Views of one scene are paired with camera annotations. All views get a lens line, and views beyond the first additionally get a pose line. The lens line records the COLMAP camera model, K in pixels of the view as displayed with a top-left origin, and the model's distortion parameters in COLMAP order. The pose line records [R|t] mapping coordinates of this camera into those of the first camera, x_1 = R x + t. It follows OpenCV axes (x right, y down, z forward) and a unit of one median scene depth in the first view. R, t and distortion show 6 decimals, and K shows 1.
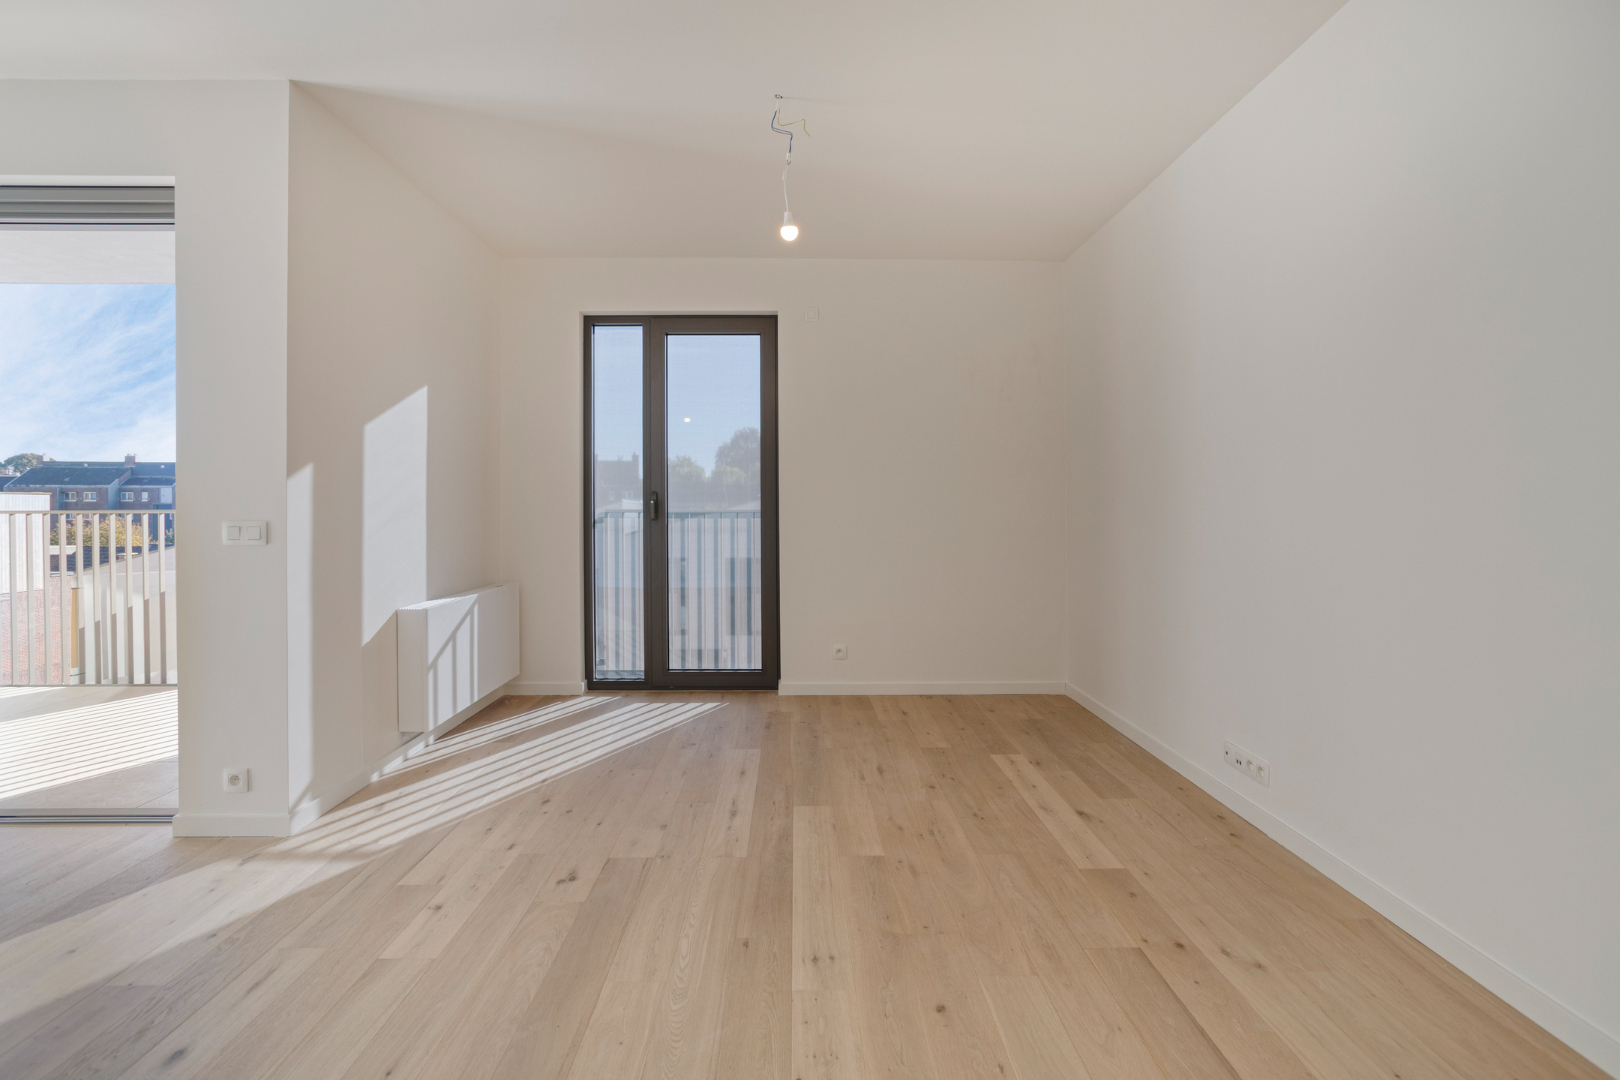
lens RADIAL K [[831.2, 0, 810.7], [0, 831.2, 523.1], [0, 0, 1]] dist [-0.028426, 0.010839]
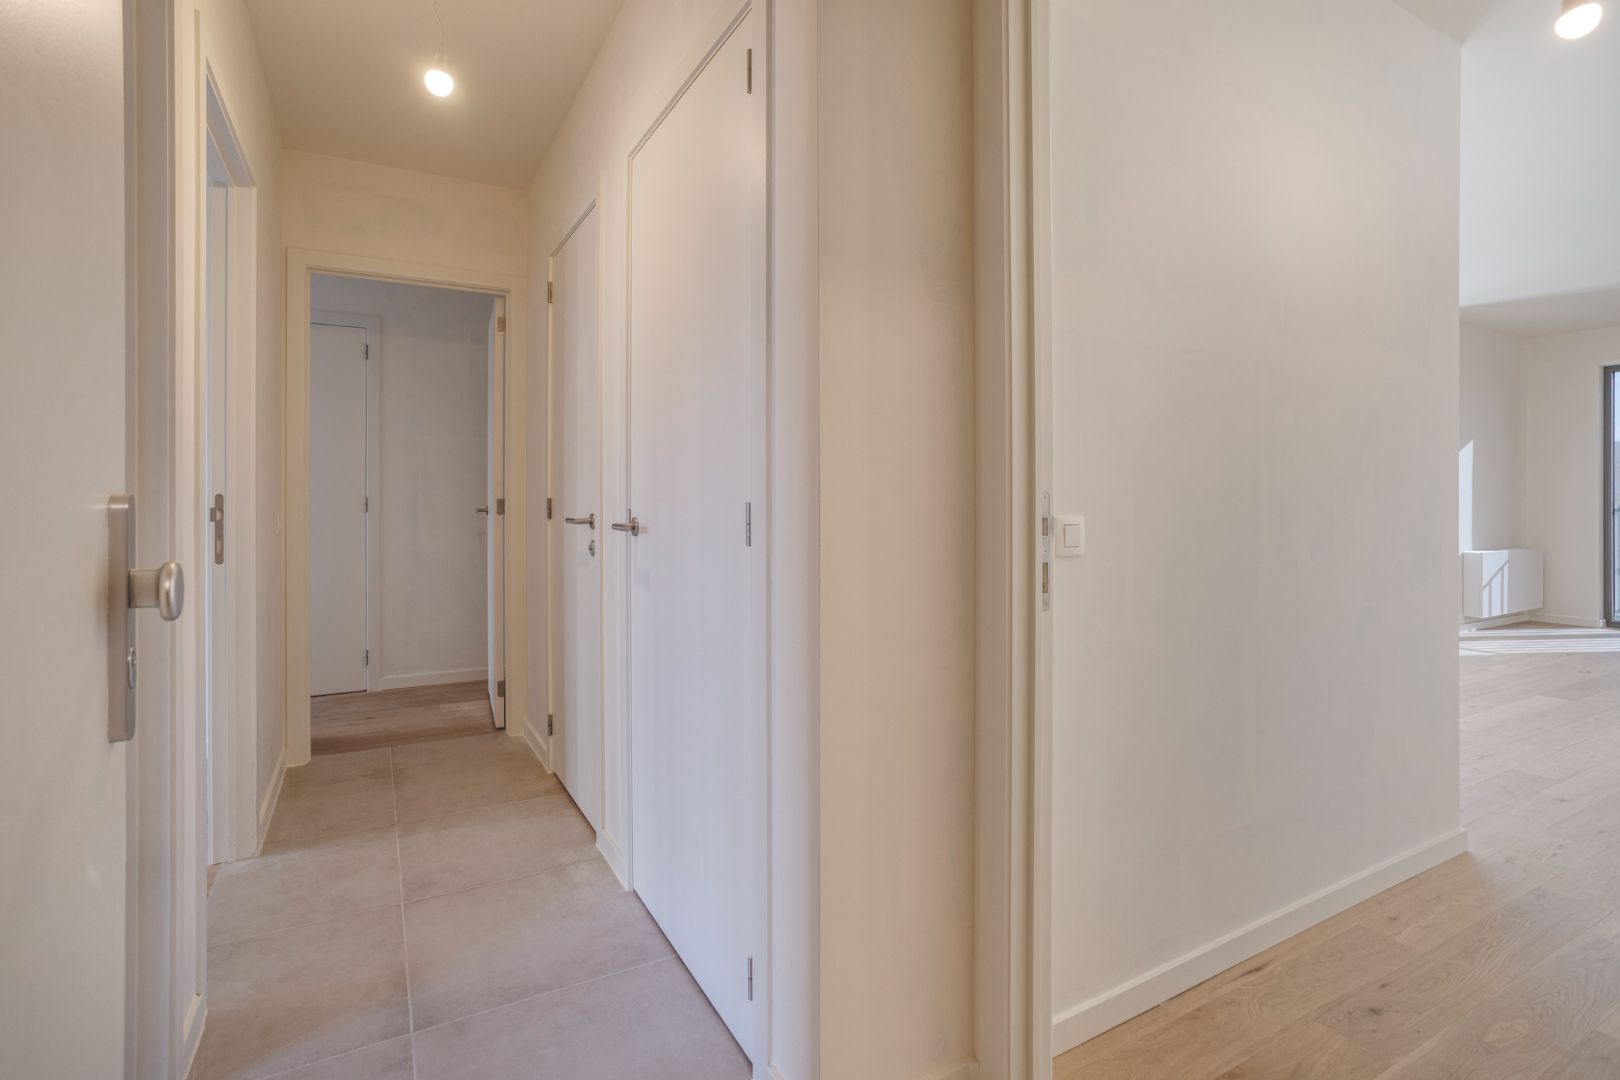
lens RADIAL K [[792.1, 0, 772.5], [0, 792.1, 481.7], [0, 0, 1]] dist [-0.020208, 0.012812]
pose [[0.463679, -0.007558, -0.885971, 0.472229], [-0.026681, 0.999391, -0.022490, 0.033139], [0.885601, 0.034067, 0.463195, -1.599897]]
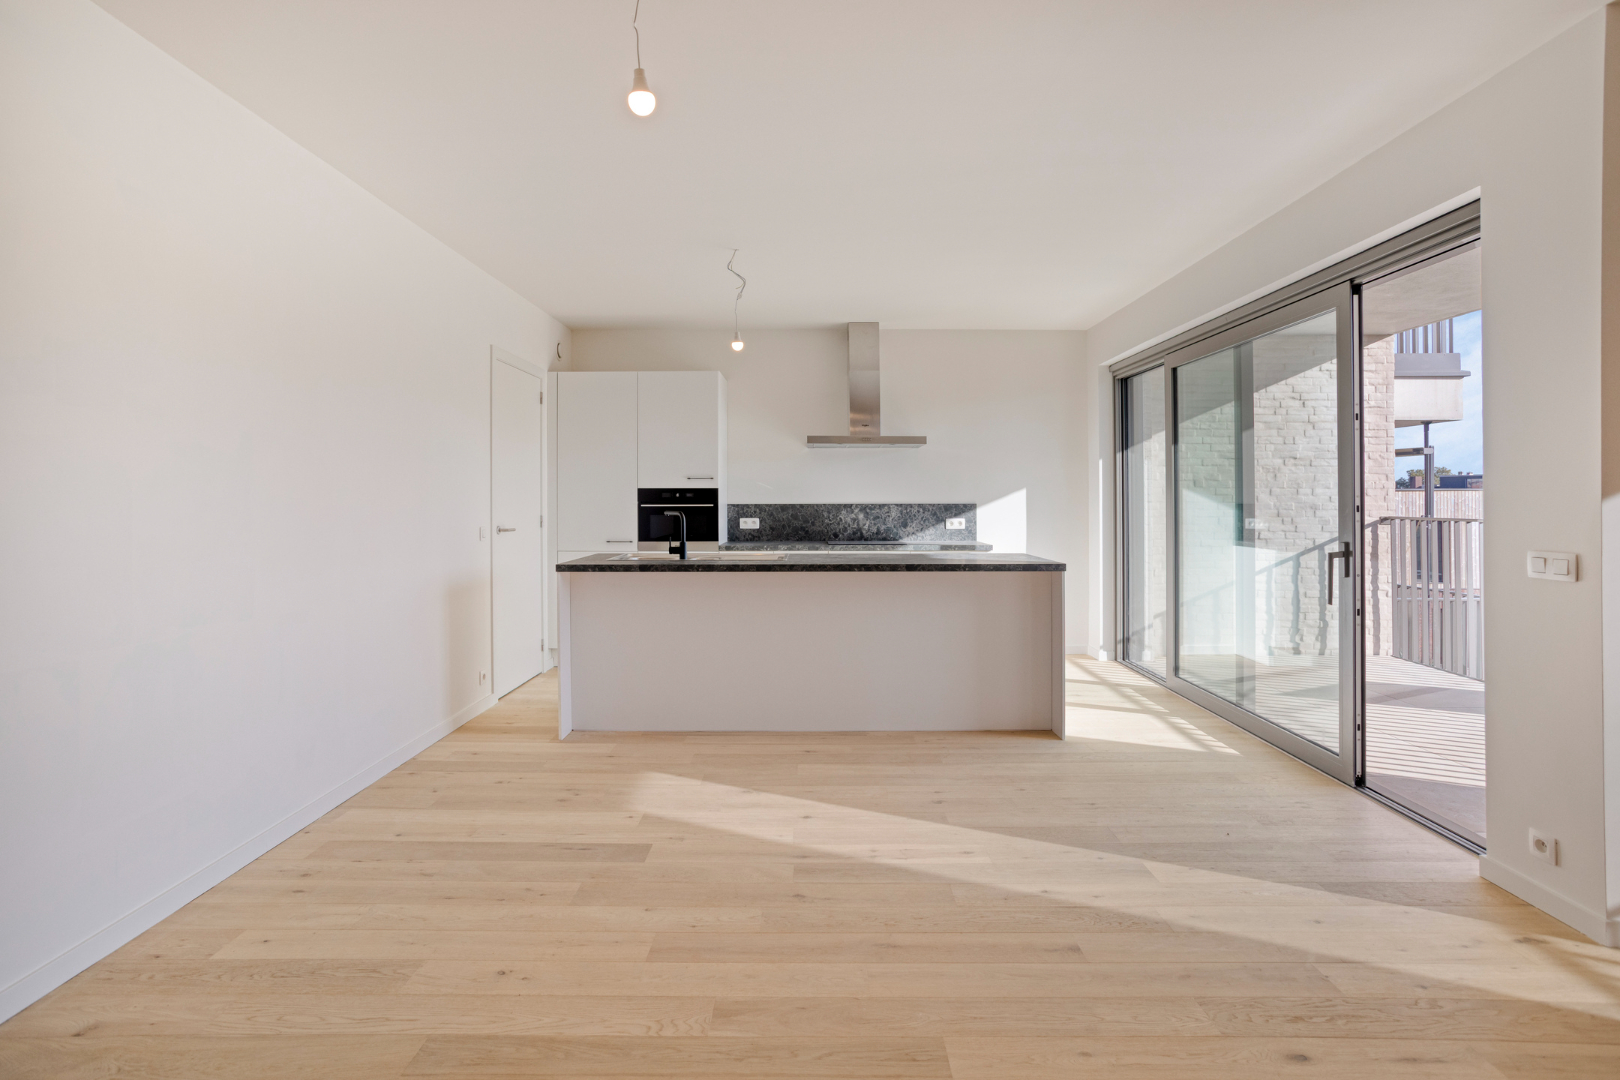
lens RADIAL K [[800.9, 0, 795.6], [0, 800.9, 511.5], [0, 0, 1]] dist [-0.029063, 0.015795]
pose [[-0.025107, 0.017758, -0.999527, 0.156586], [-0.023593, 0.999553, 0.018351, -0.039989], [0.999406, 0.024043, -0.024677, 0.211594]]
